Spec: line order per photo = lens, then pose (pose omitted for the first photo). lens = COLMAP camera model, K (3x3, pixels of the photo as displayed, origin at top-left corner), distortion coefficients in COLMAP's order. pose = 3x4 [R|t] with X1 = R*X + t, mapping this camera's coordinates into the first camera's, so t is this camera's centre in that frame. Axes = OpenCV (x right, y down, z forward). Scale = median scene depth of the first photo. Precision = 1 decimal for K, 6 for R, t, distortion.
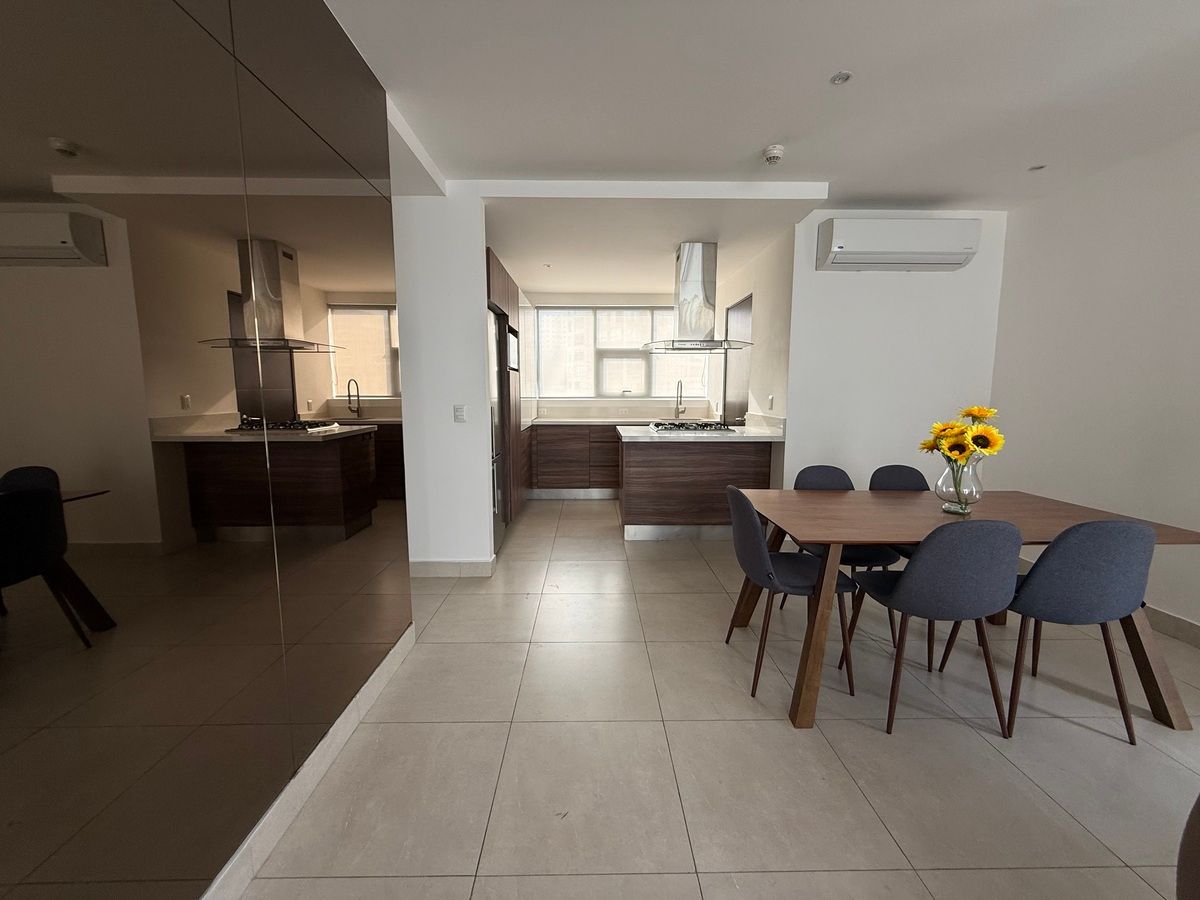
lens RADIAL K [[478.6, 0, 598.5], [0, 478.6, 448.8], [0, 0, 1]] dist [-0.000086, 0.000377]
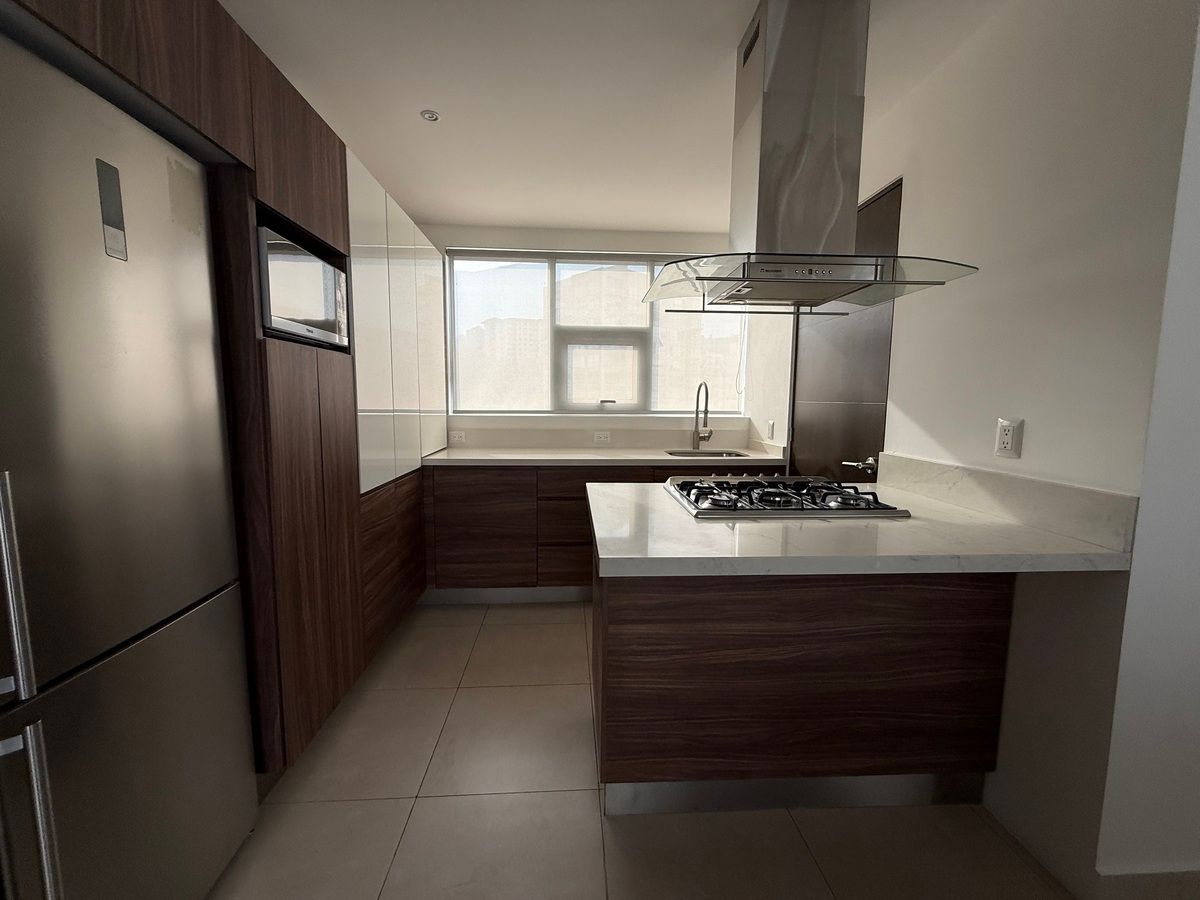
lens RADIAL K [[478.6, 0, 598.5], [0, 478.6, 448.8], [0, 0, 1]] dist [-0.000086, 0.000377]
pose [[0.998931, 0.003798, 0.046075, 0.021564], [-0.002980, 0.999837, -0.017809, -0.054058], [-0.046135, 0.017652, 0.998779, 0.436633]]
